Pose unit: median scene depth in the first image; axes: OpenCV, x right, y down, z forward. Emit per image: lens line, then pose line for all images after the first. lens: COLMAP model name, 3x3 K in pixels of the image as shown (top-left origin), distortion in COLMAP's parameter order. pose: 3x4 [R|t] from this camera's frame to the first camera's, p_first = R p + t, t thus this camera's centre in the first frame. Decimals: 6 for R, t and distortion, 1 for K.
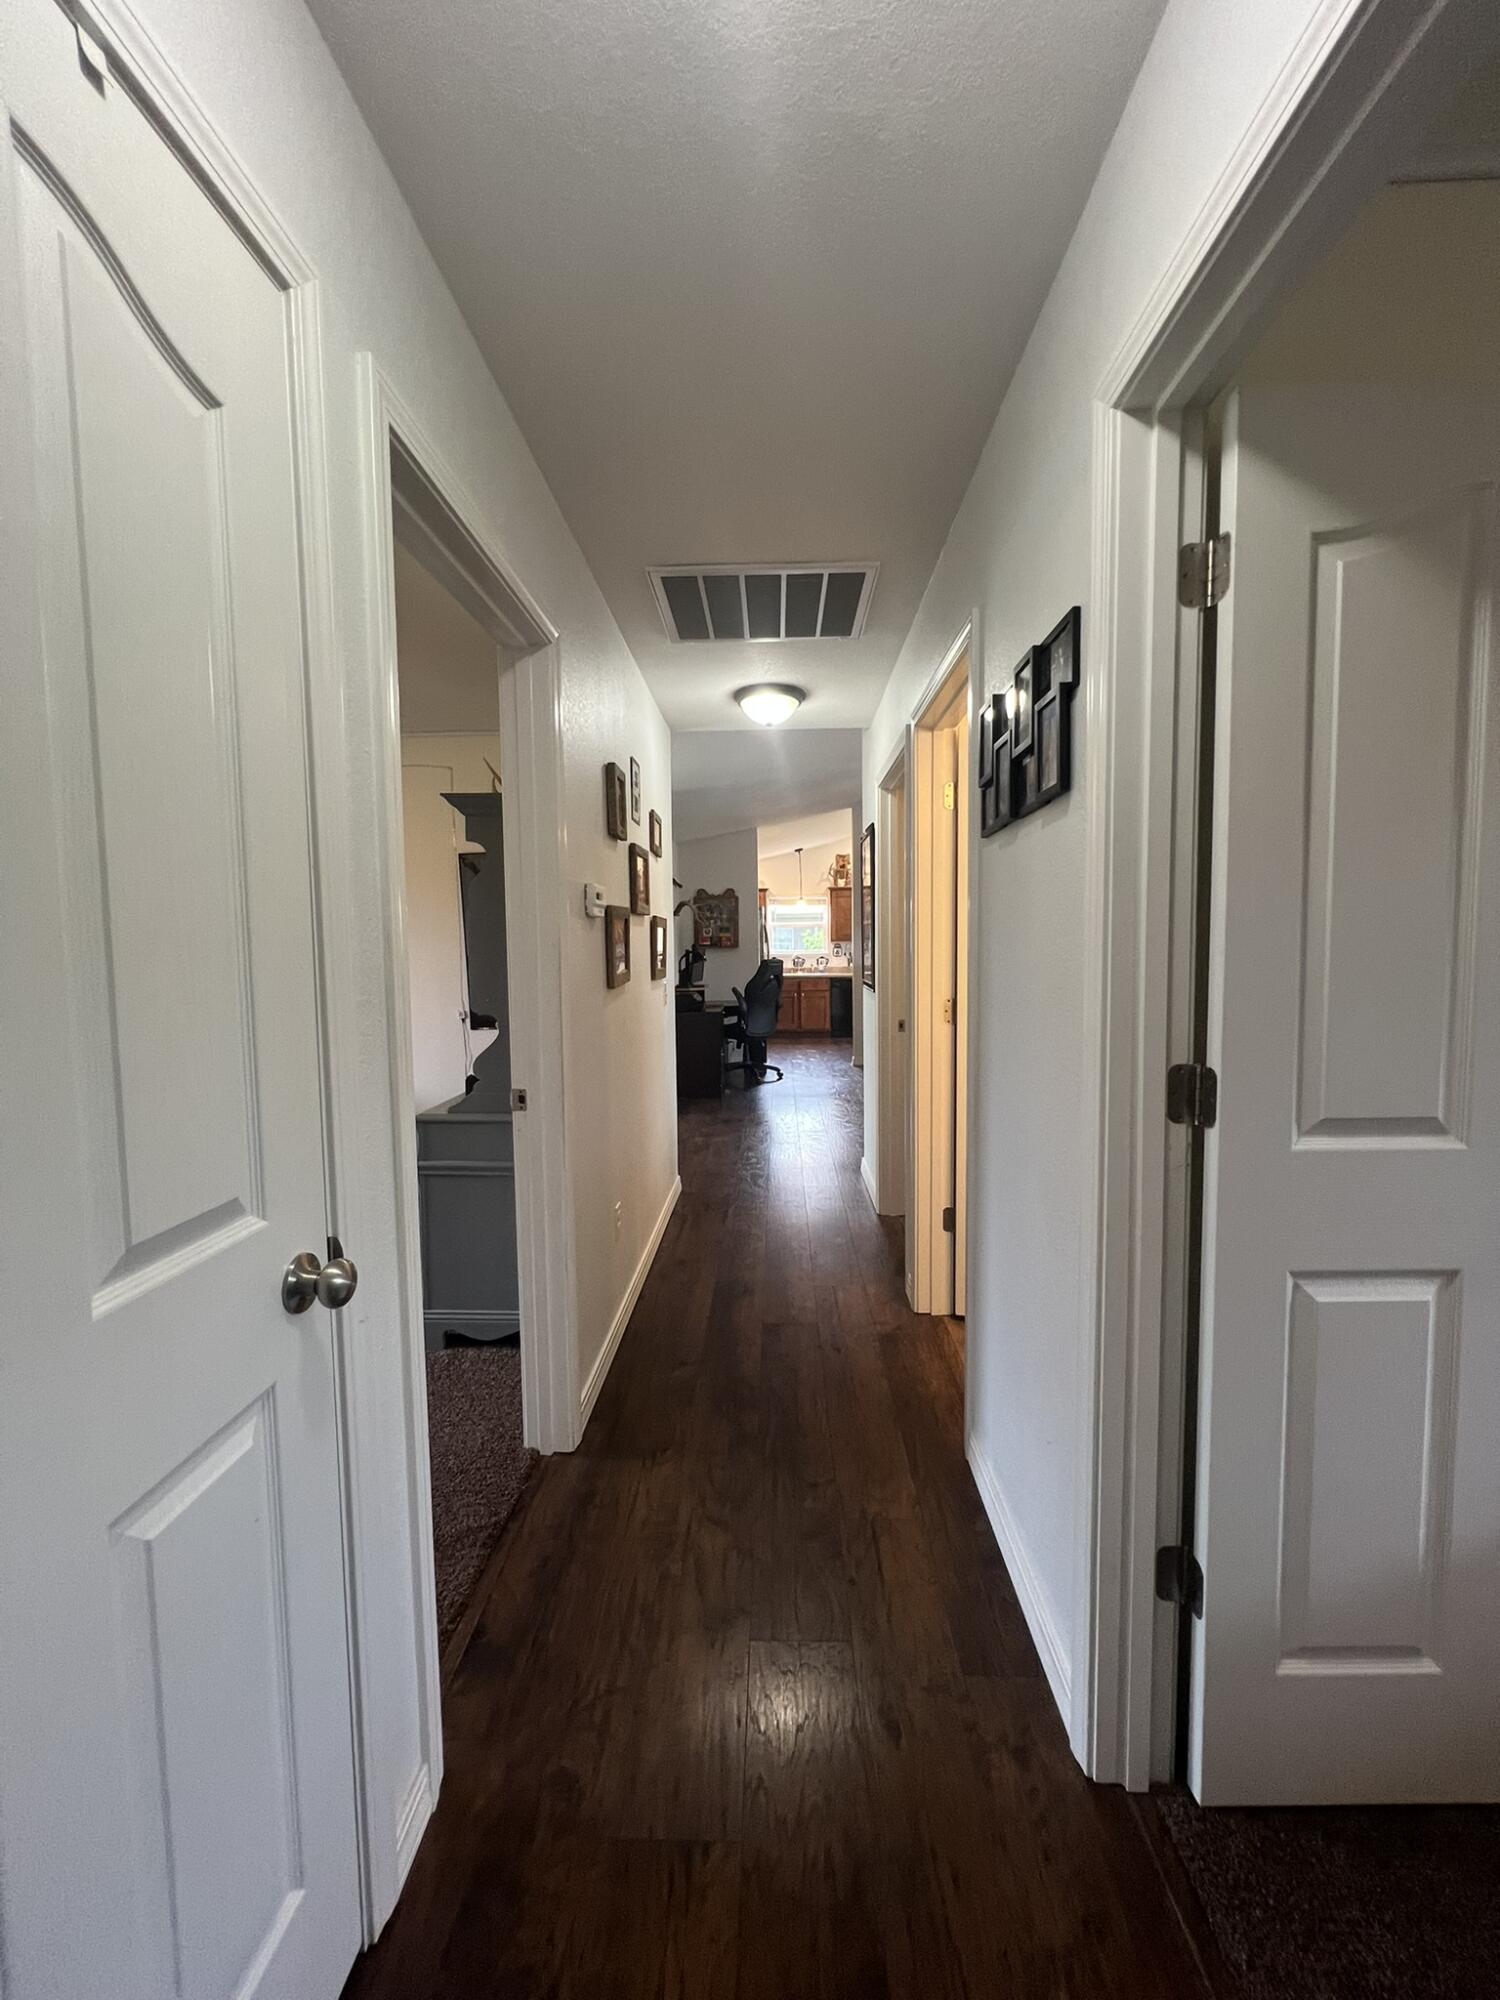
lens RADIAL K [[796.4, 0, 750.0], [0, 796.4, 1000.0], [0, 0, 1]] dist [-0.001779, -0.000051]
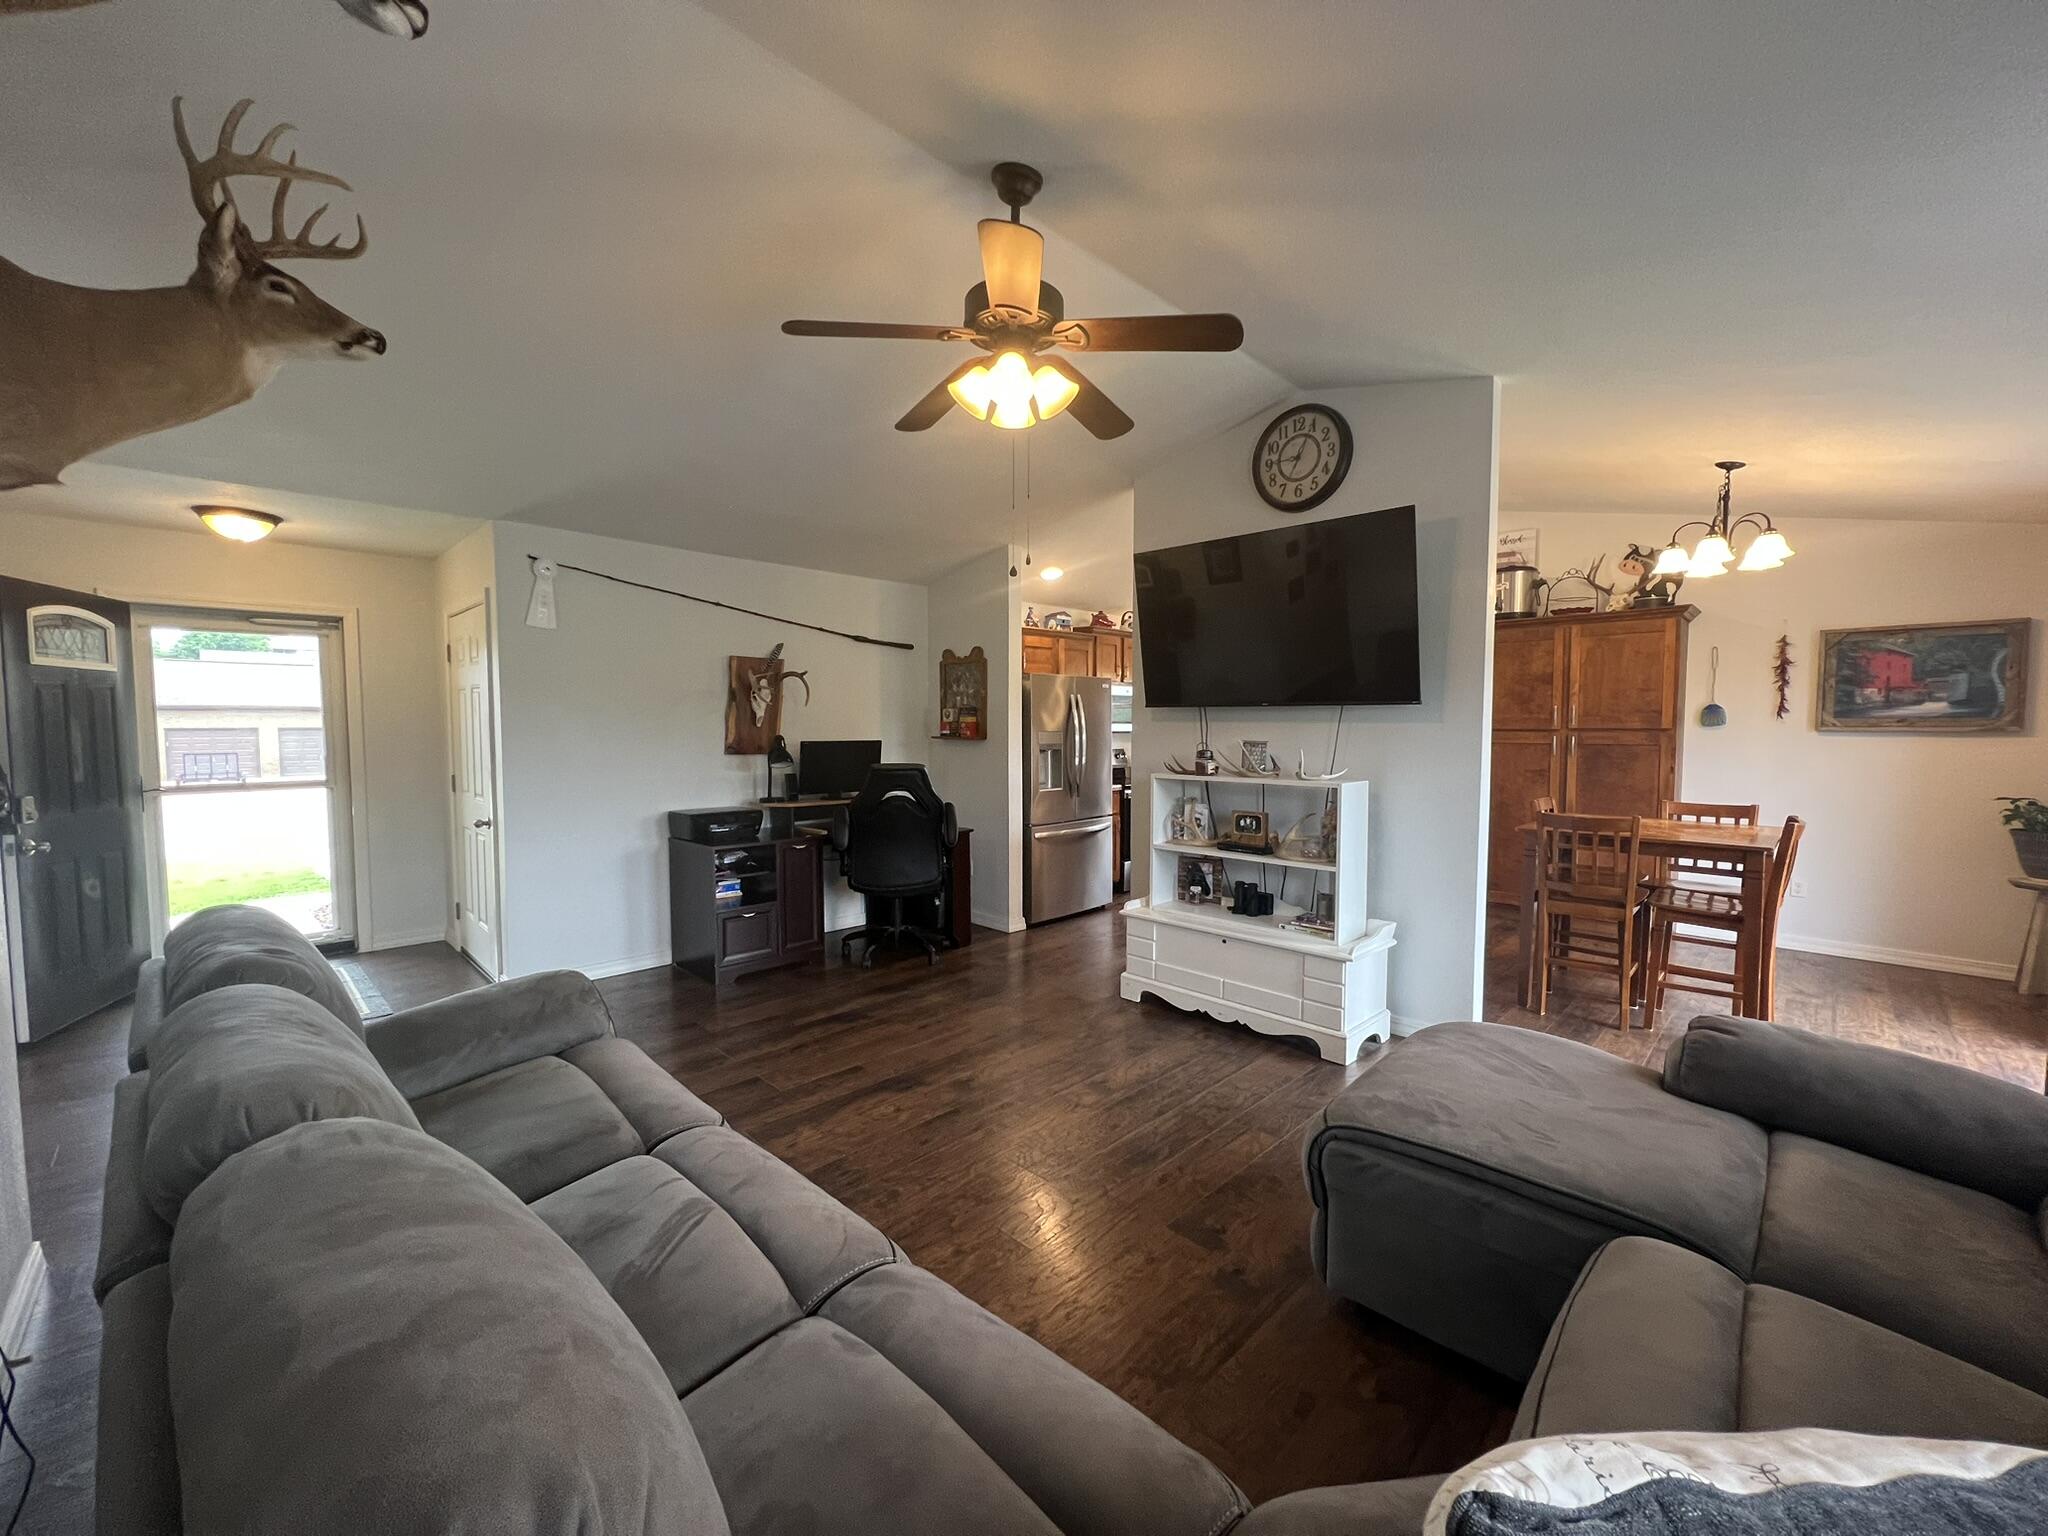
lens RADIAL K [[816.1, 0, 1024.0], [0, 816.1, 768.0], [0, 0, 1]] dist [-0.001989, 0.000206]
pose [[0.727134, 0.050442, -0.684639, 0.454606], [-0.056486, 0.998311, 0.013560, -0.053712], [0.684167, 0.028813, 0.728756, 0.549285]]
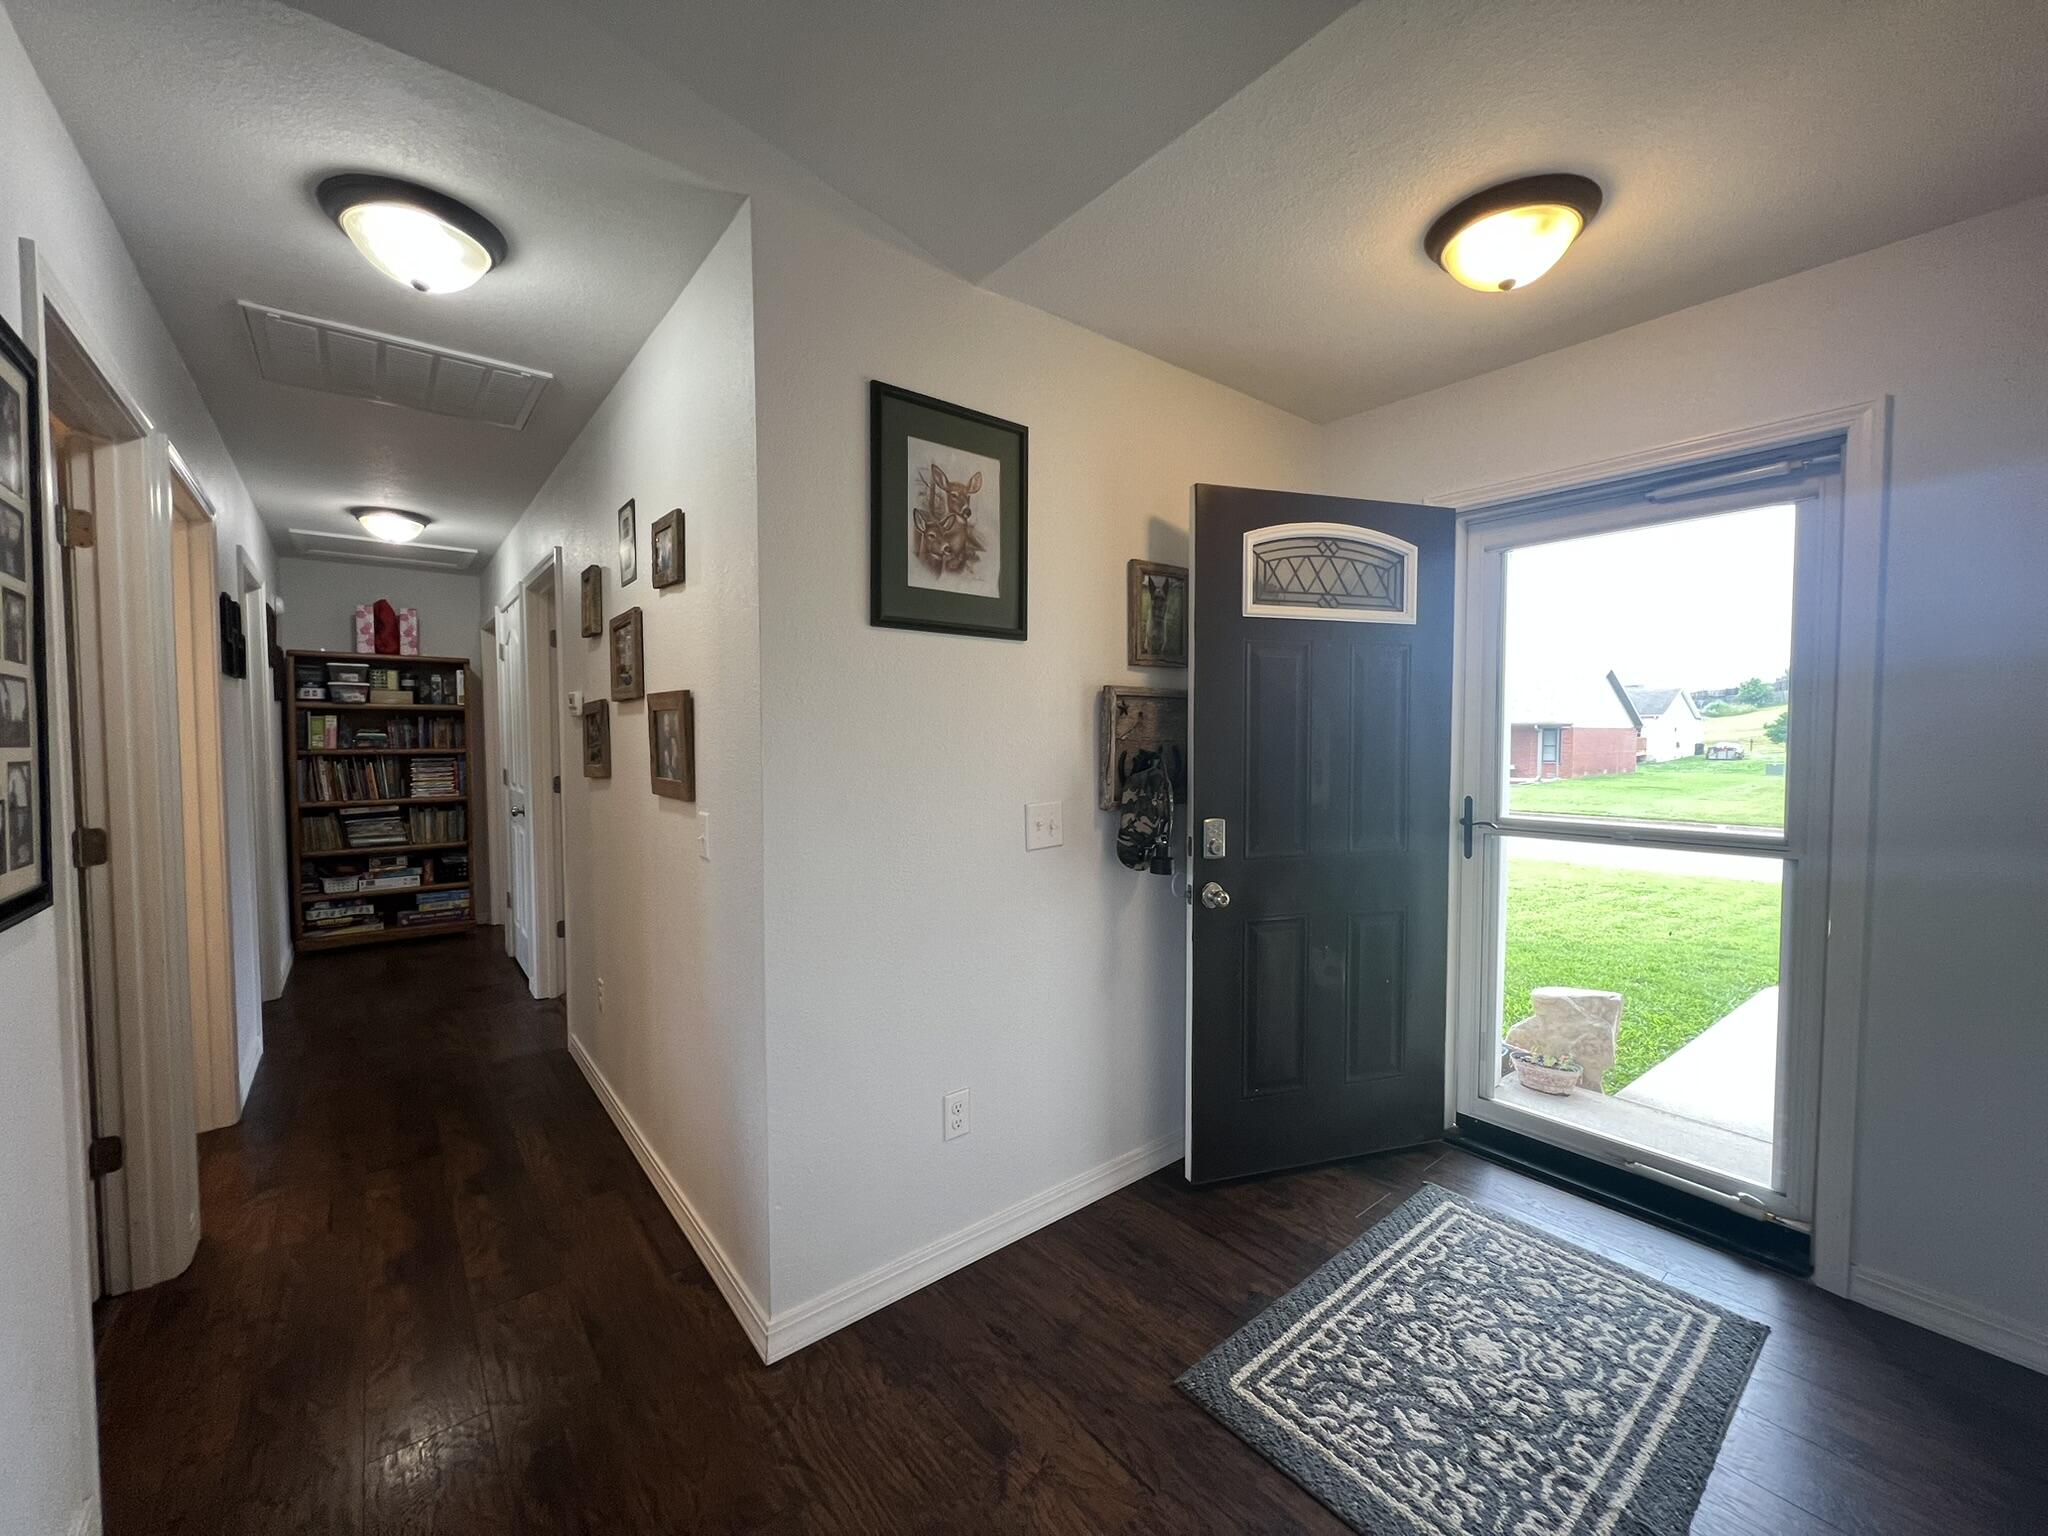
lens RADIAL K [[816.1, 0, 1024.0], [0, 816.1, 768.0], [0, 0, 1]] dist [-0.001989, 0.000206]
pose [[-0.763532, 0.037711, -0.644668, 0.037700], [-0.036288, 0.994211, 0.101137, -0.047276], [0.644749, 0.100615, -0.757743, 0.666800]]
